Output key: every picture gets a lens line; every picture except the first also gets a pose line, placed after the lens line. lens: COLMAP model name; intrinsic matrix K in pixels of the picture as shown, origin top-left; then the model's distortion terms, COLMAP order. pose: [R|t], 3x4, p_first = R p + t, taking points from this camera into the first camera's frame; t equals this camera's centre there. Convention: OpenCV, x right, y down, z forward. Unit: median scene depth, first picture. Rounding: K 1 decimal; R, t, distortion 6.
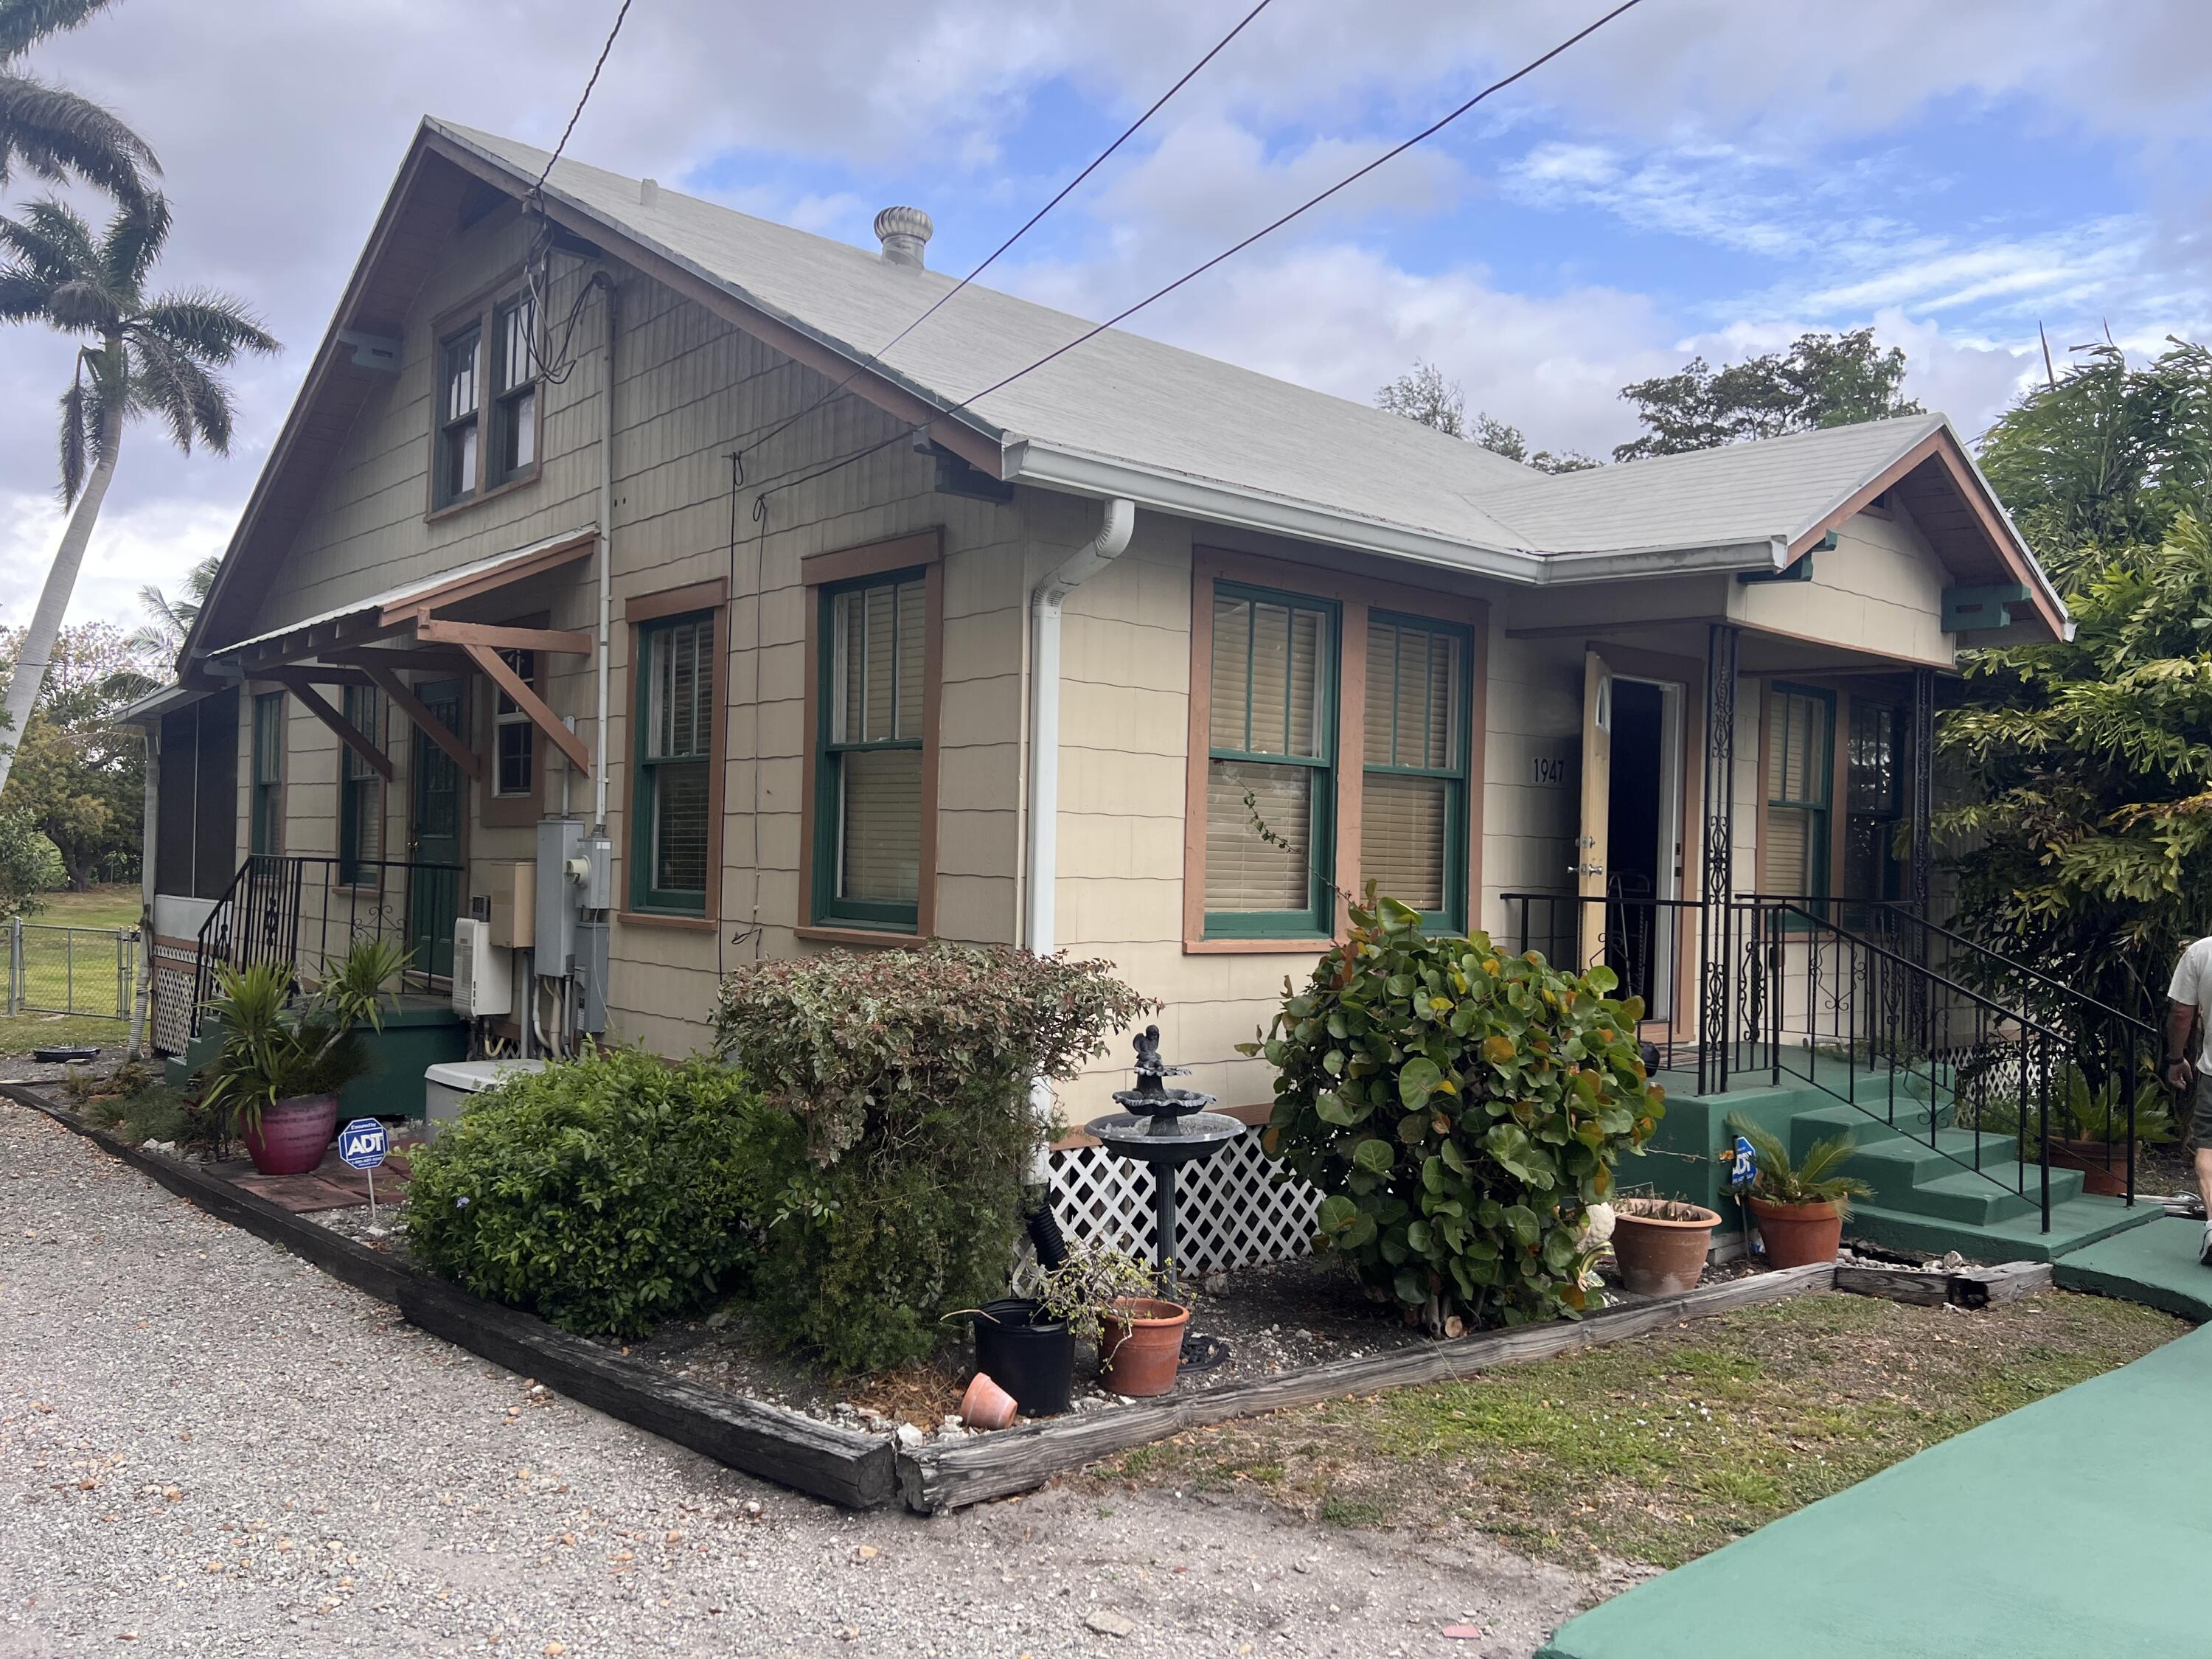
lens RADIAL K [[1646.5, 0, 1106.0], [0, 1646.5, 829.5], [0, 0, 1]] dist [-0.000711, -0.001056]
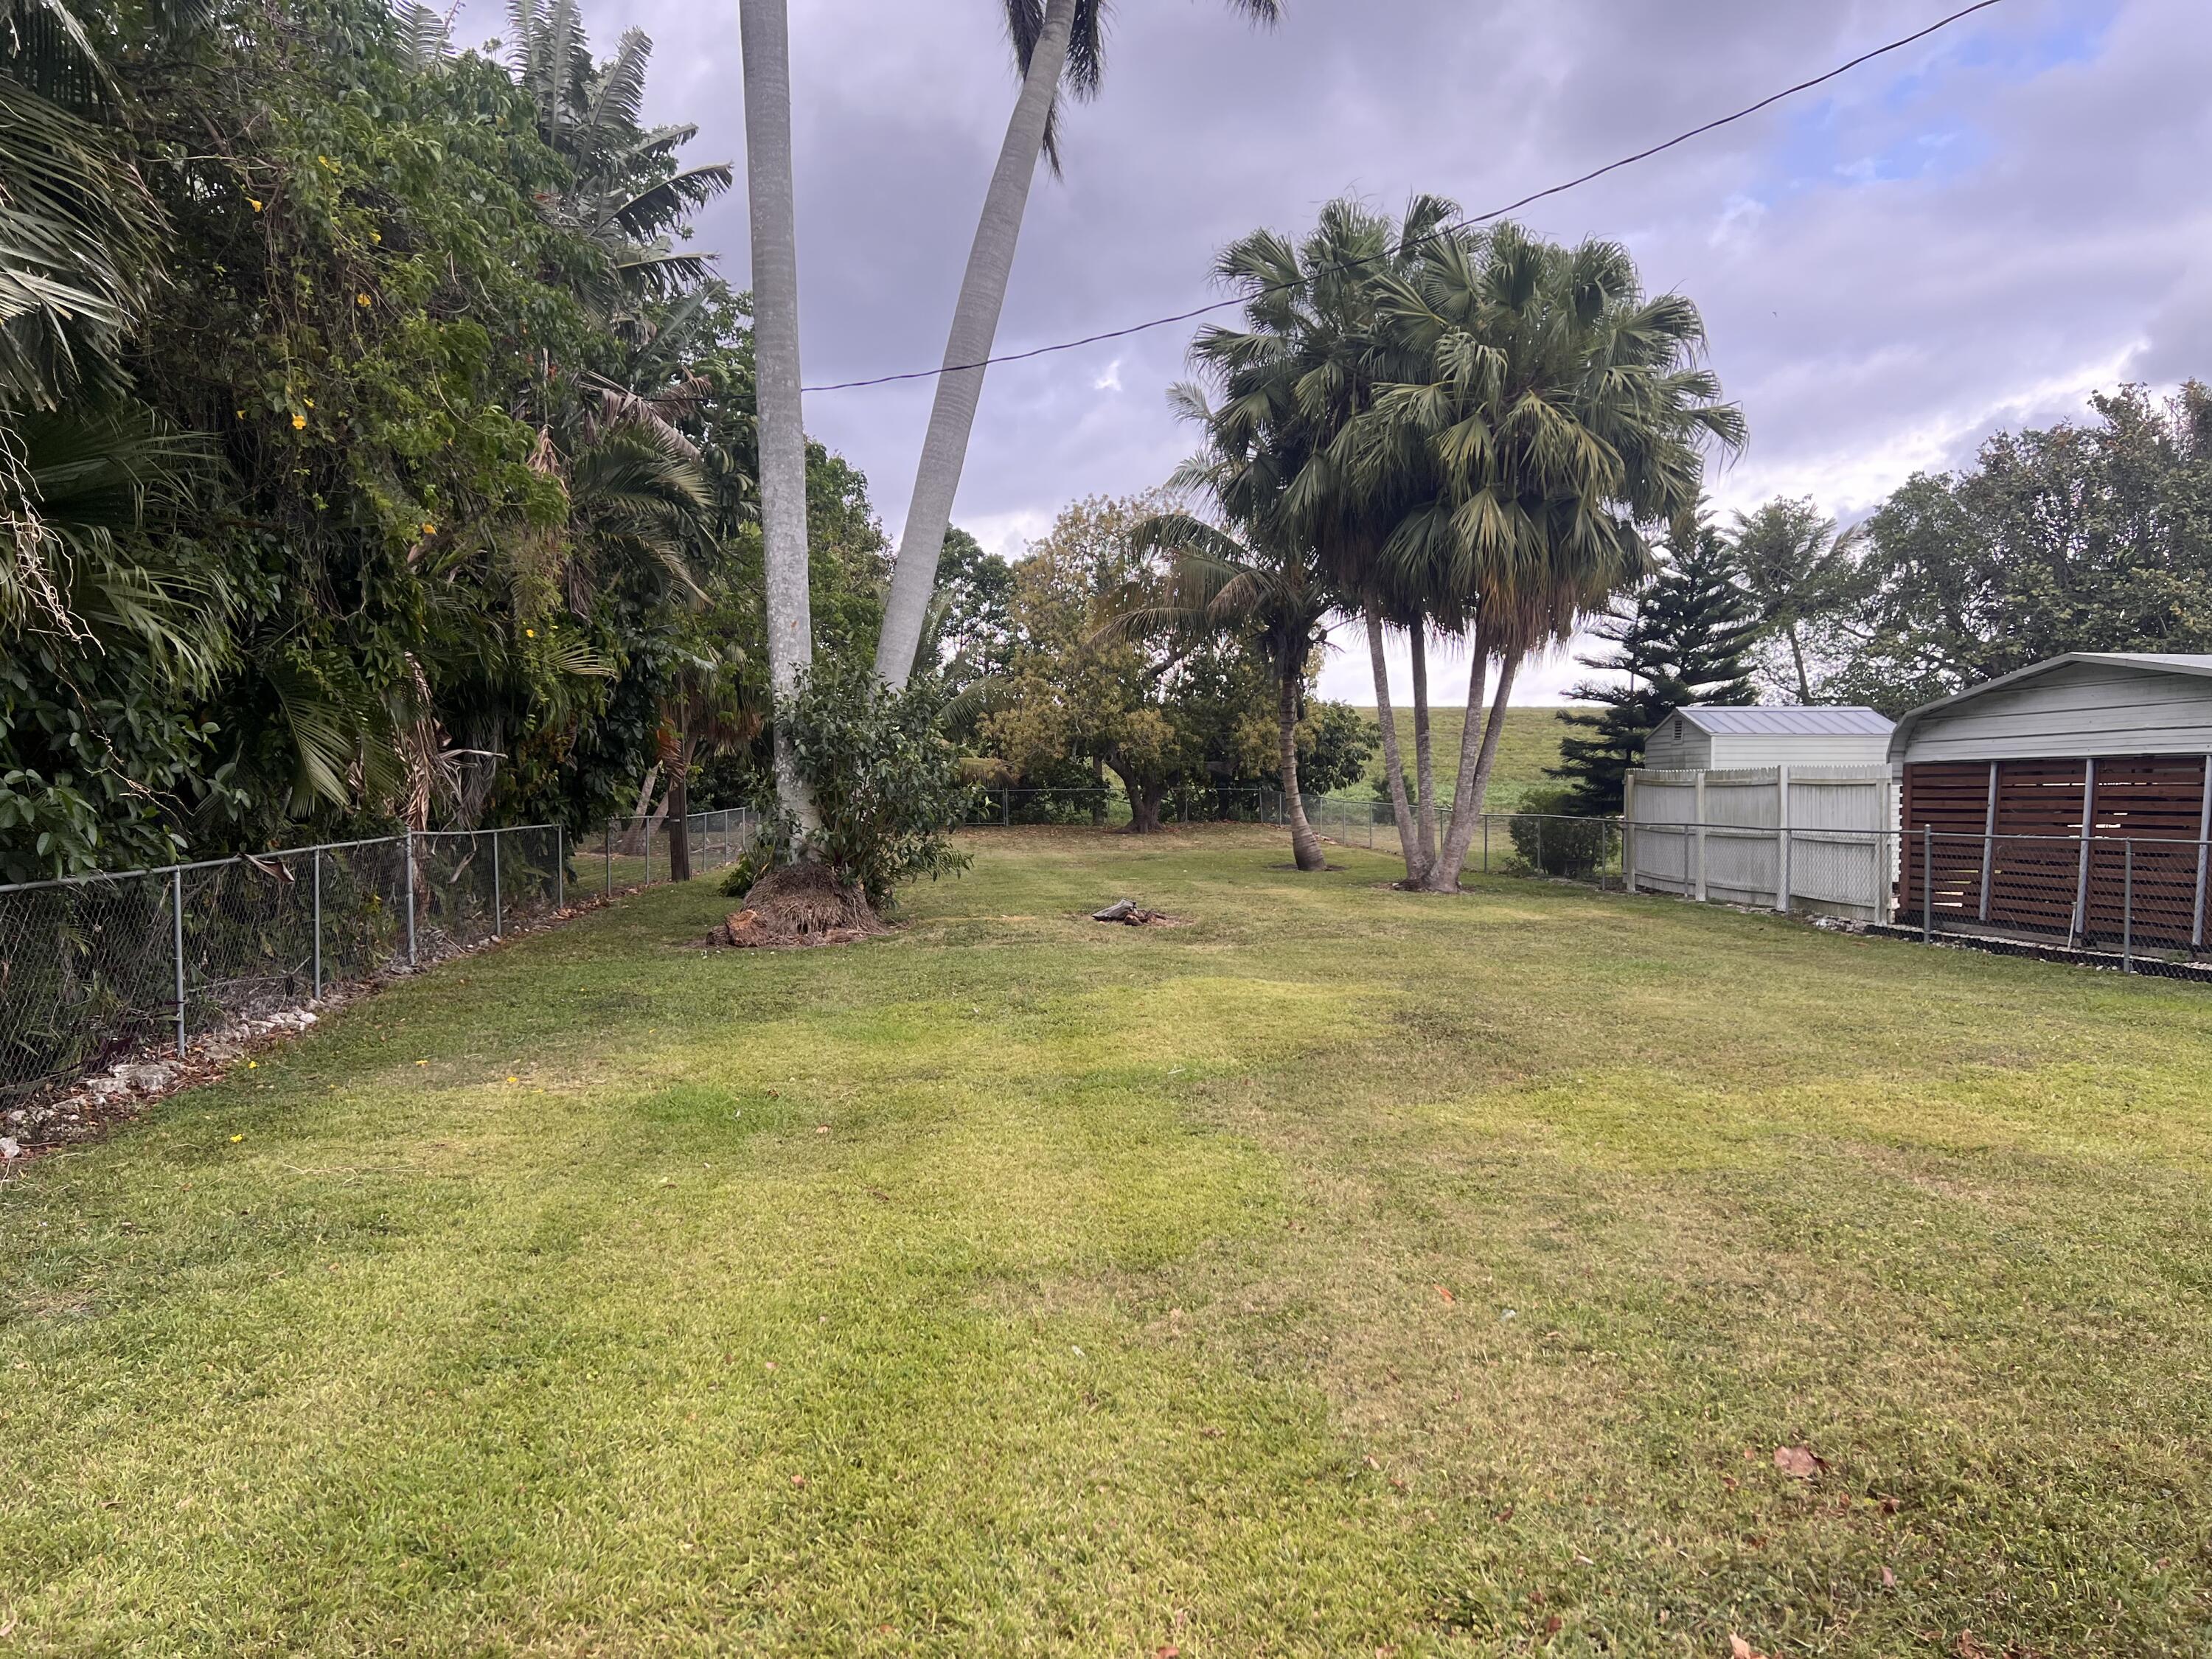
lens RADIAL K [[1646.5, 0, 1106.0], [0, 1646.5, 829.5], [0, 0, 1]] dist [-0.000711, -0.001056]
pose [[0.808679, 0.001644, -0.588247, -0.185683], [0.019180, 0.999391, 0.029160, 0.013201], [0.587937, -0.034864, 0.808155, 0.373733]]
